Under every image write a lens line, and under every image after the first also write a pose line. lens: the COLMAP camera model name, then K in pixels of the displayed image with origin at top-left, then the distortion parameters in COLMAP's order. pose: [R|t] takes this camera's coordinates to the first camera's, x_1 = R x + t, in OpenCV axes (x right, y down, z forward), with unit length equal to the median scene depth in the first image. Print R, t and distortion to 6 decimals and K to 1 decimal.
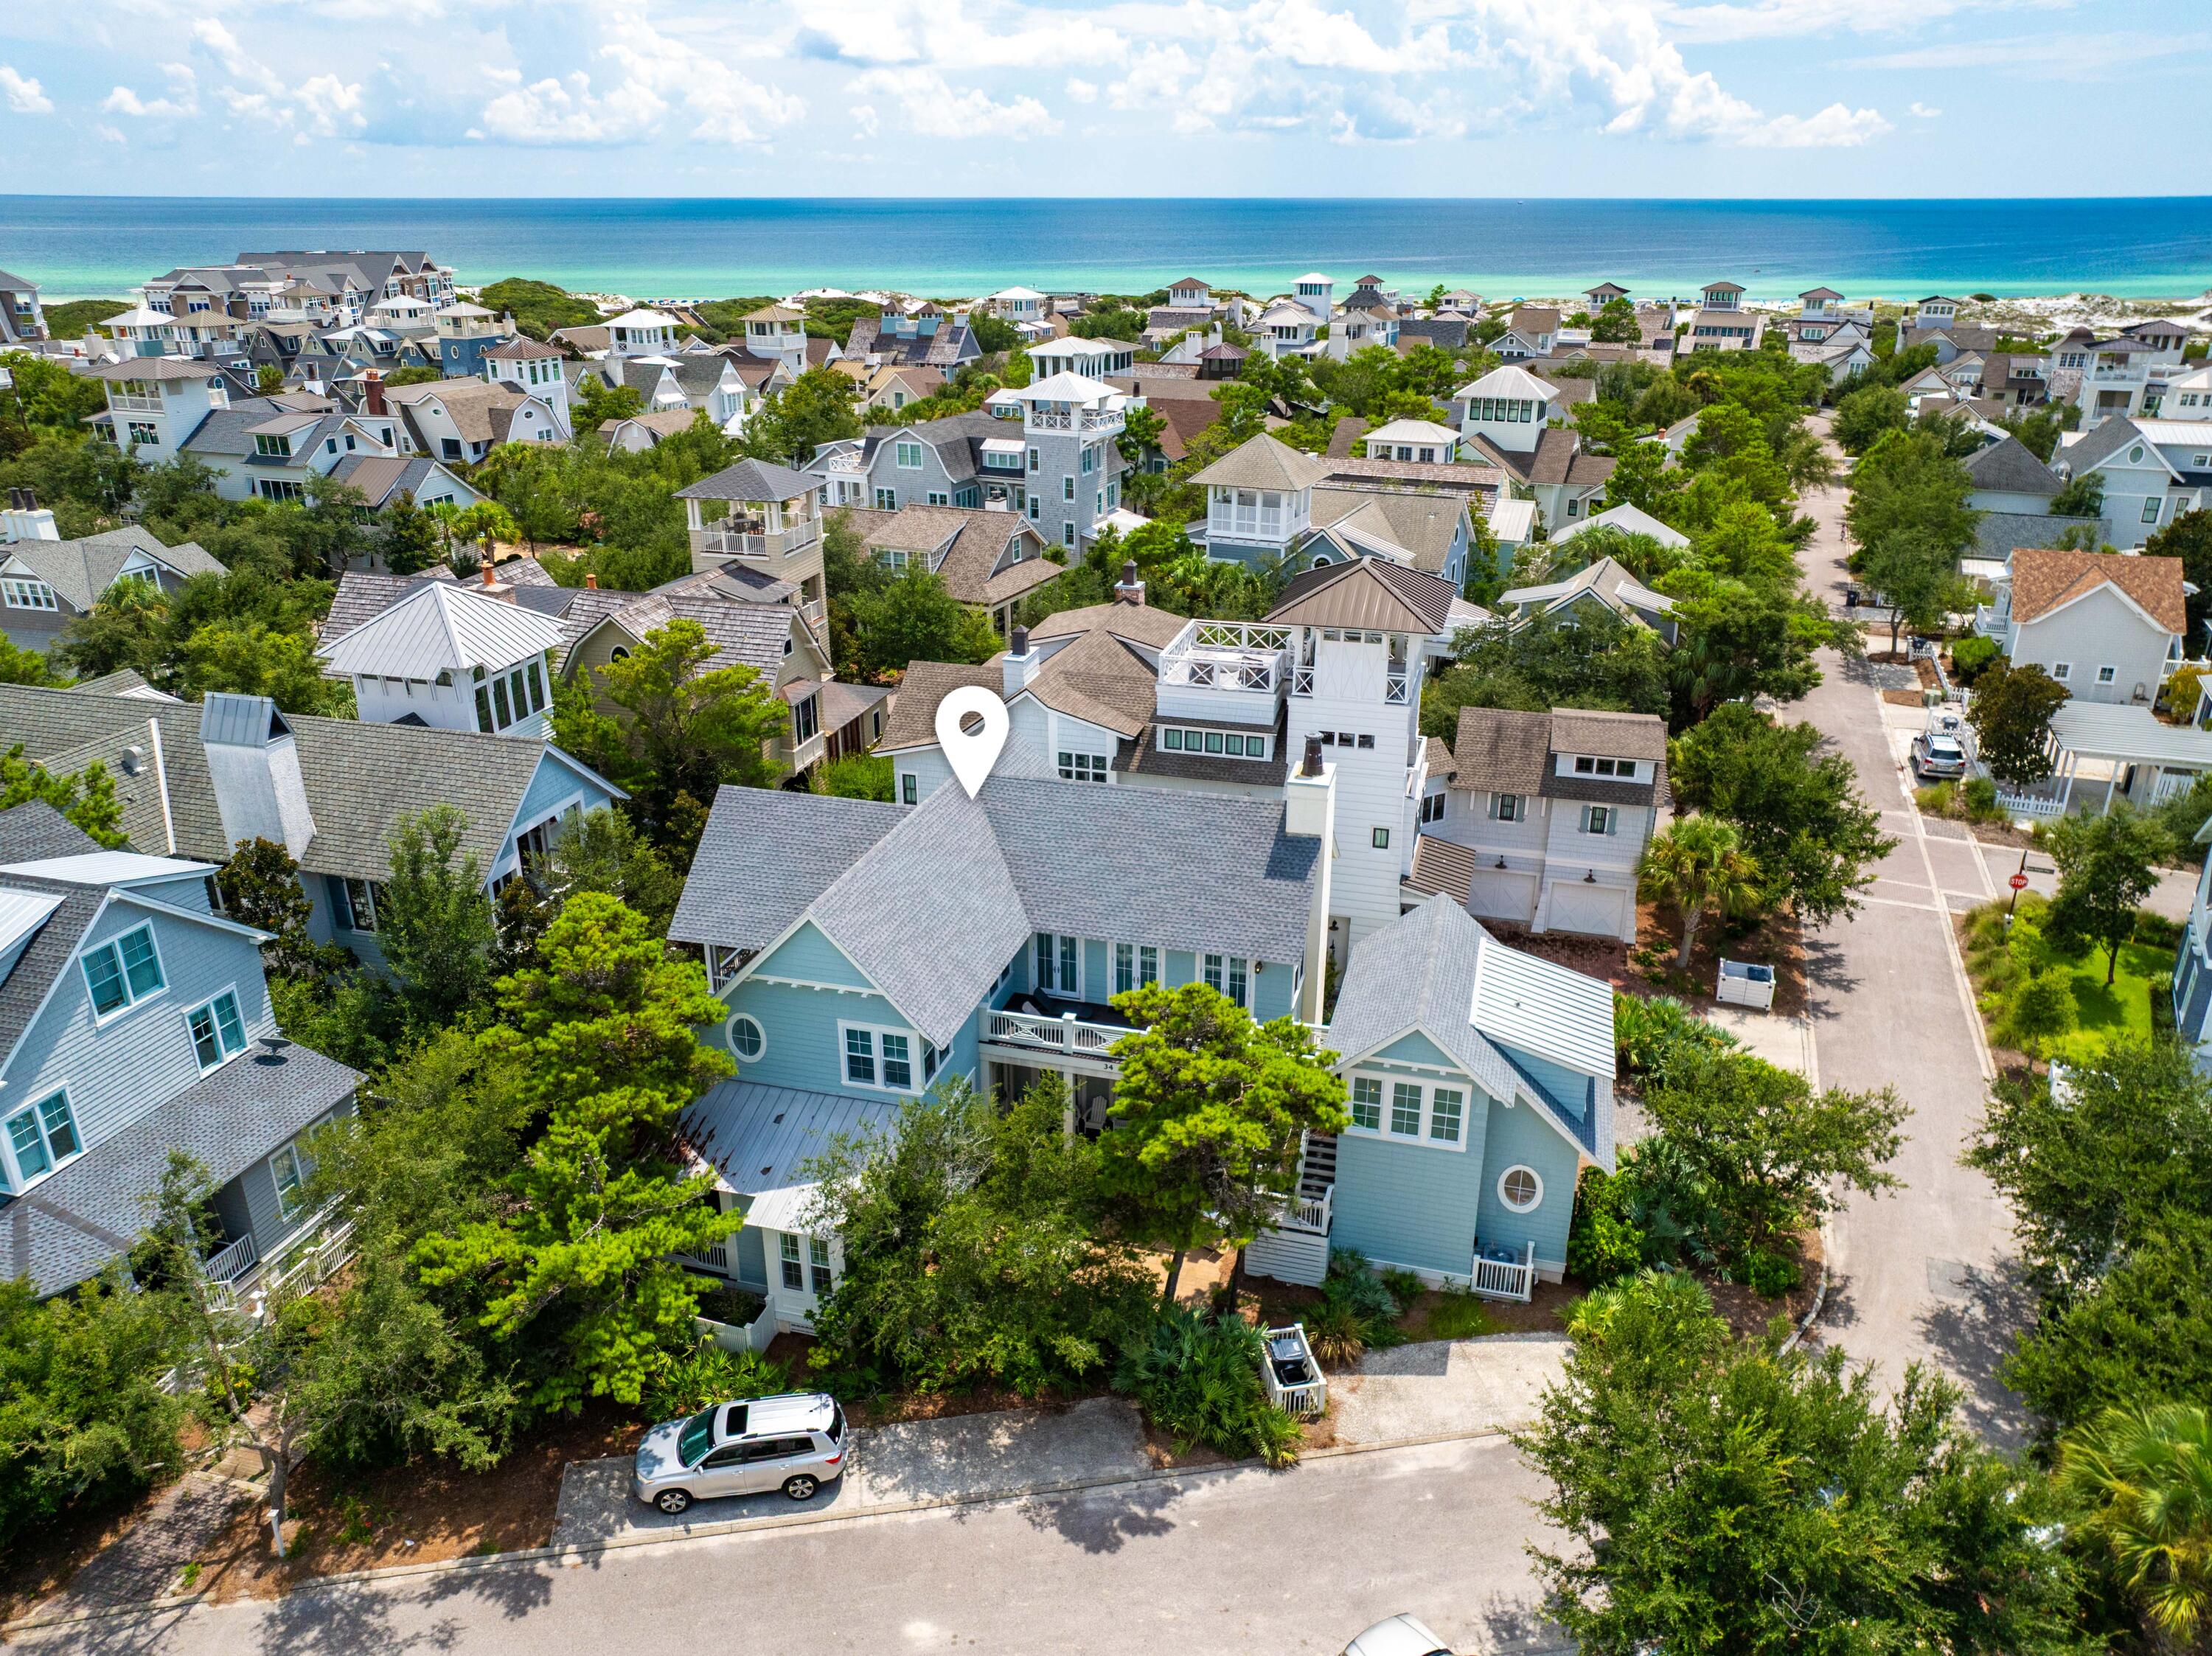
lens RADIAL K [[1559.6, 0, 1112.9], [0, 1559.6, 822.4], [0, 0, 1]] dist [-0.010659, 0.020394]
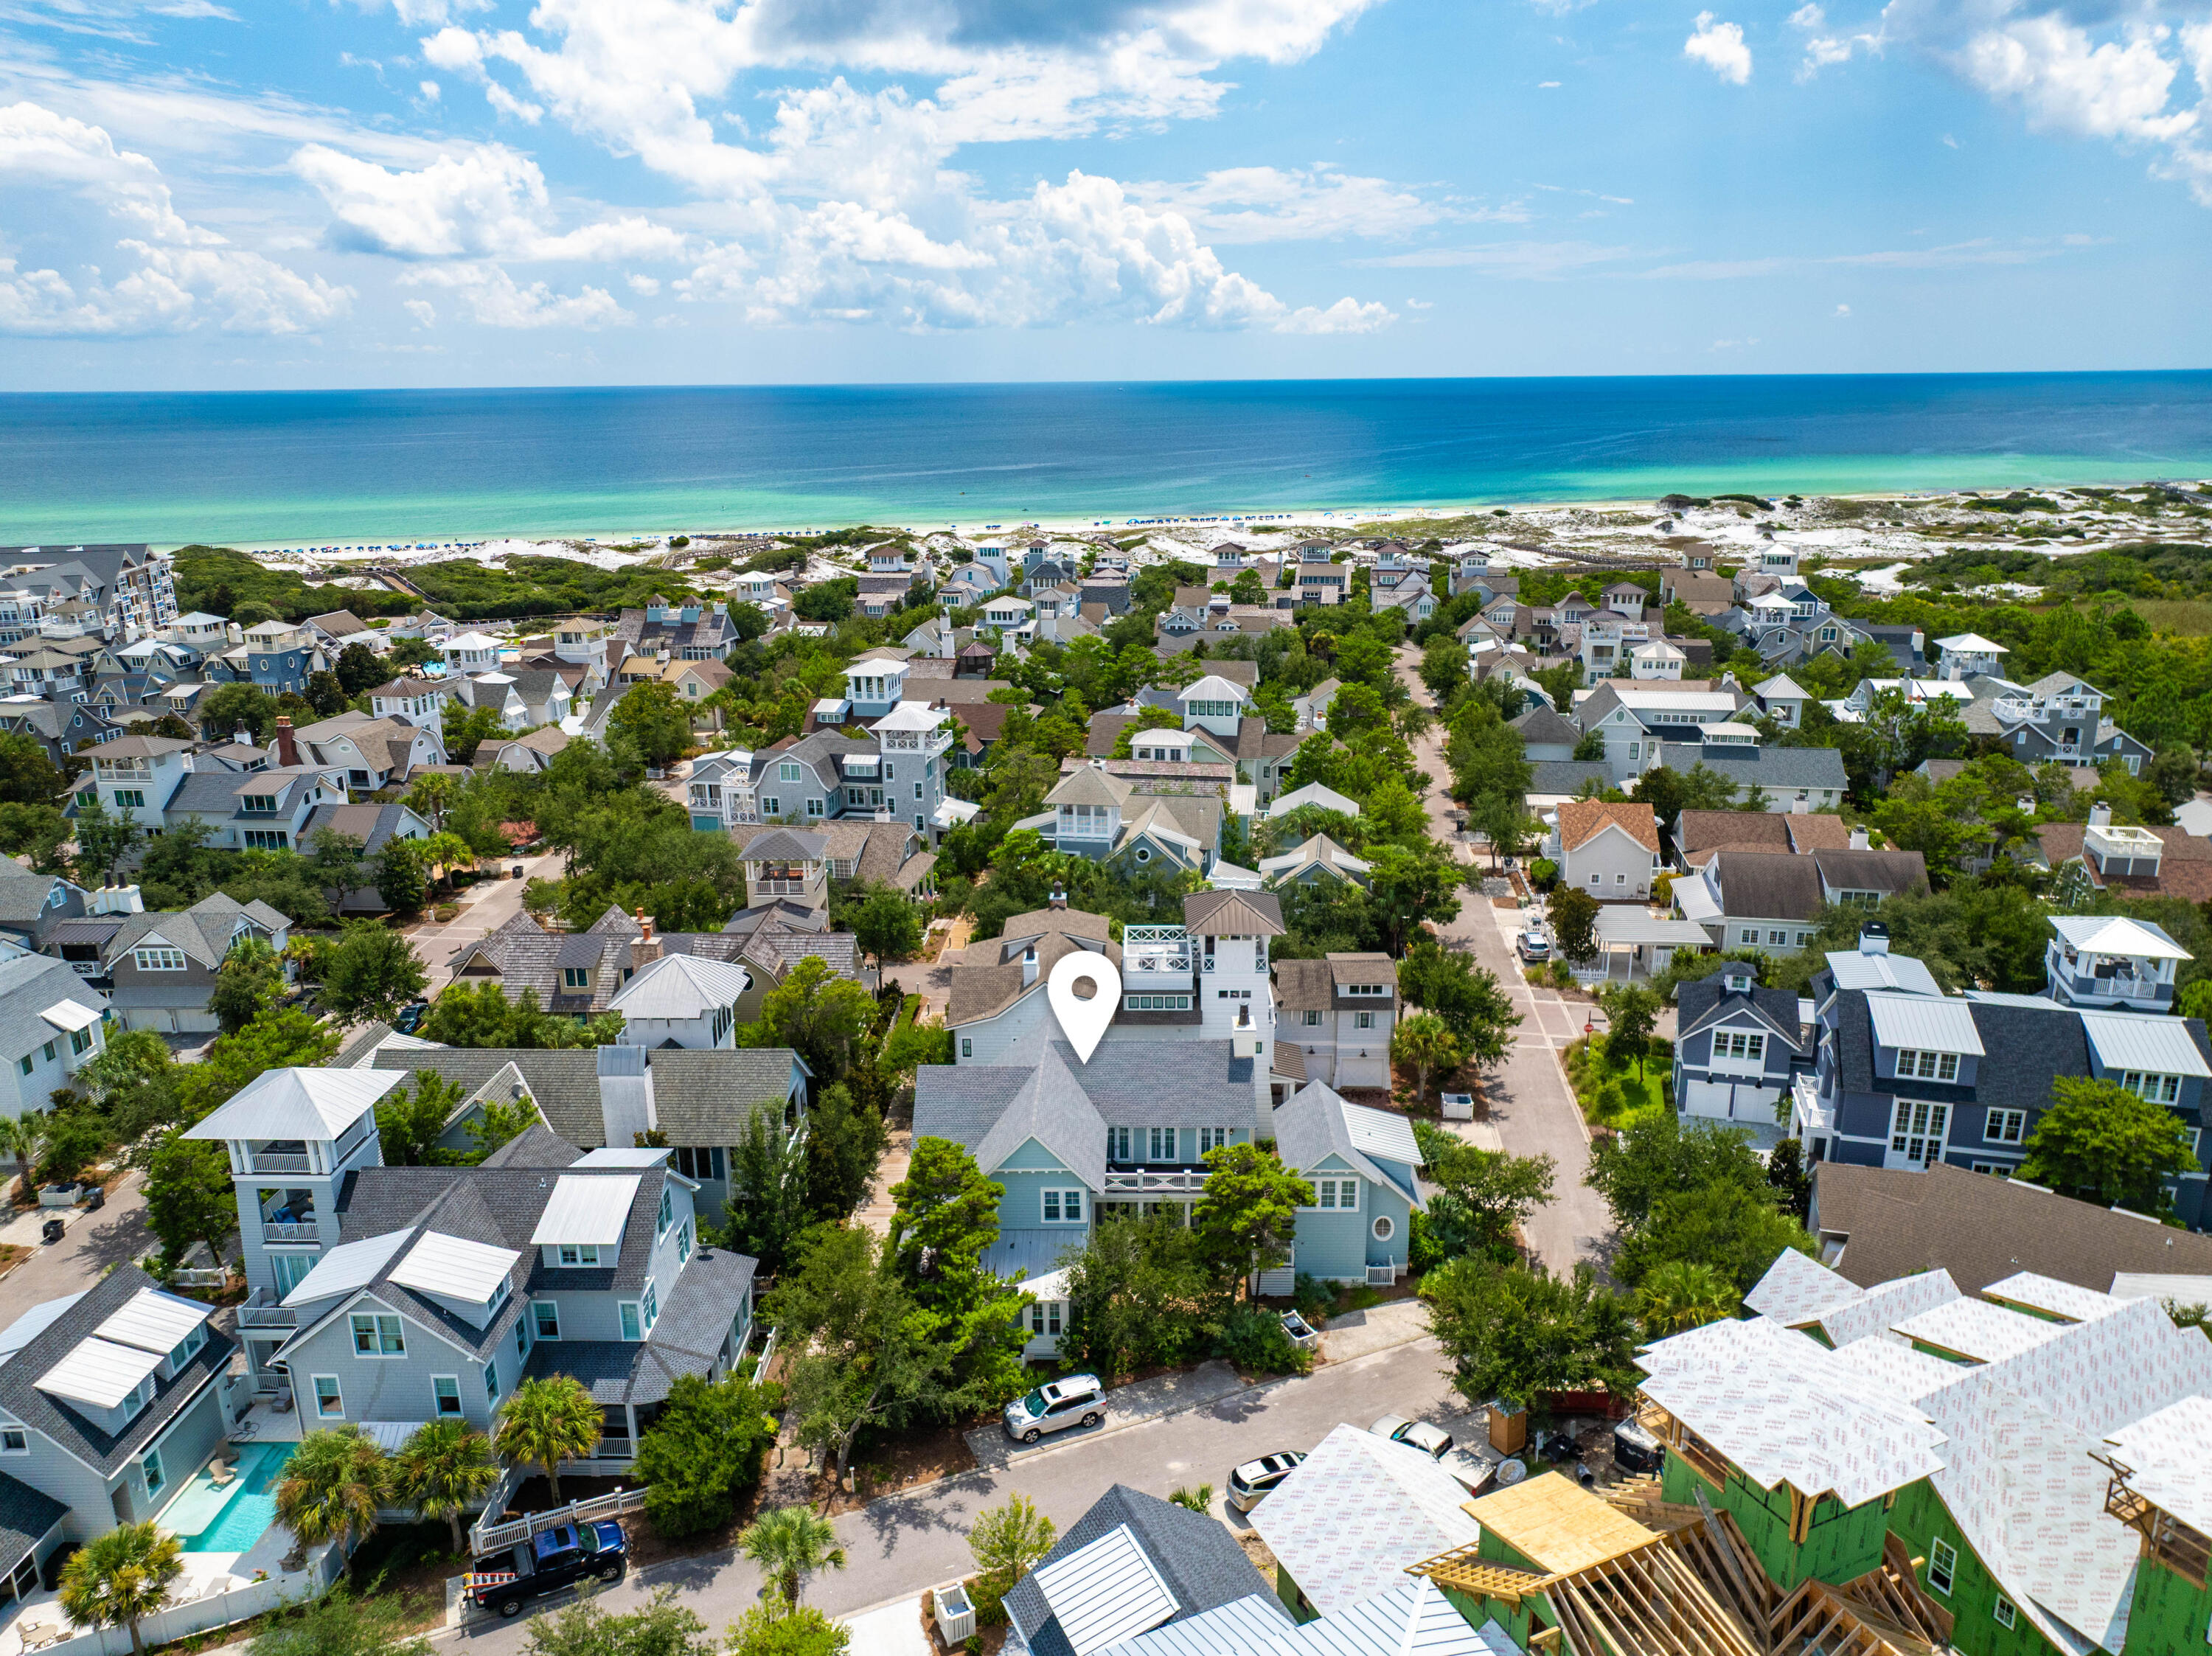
lens RADIAL K [[1536.6, 0, 1111.8], [0, 1536.6, 829.3], [0, 0, 1]] dist [0.019723, -0.035569]
pose [[0.968362, -0.080404, 0.236243, -0.349016], [0.103359, 0.990882, -0.086430, -0.094024], [-0.227139, 0.108113, 0.967843, -0.613016]]
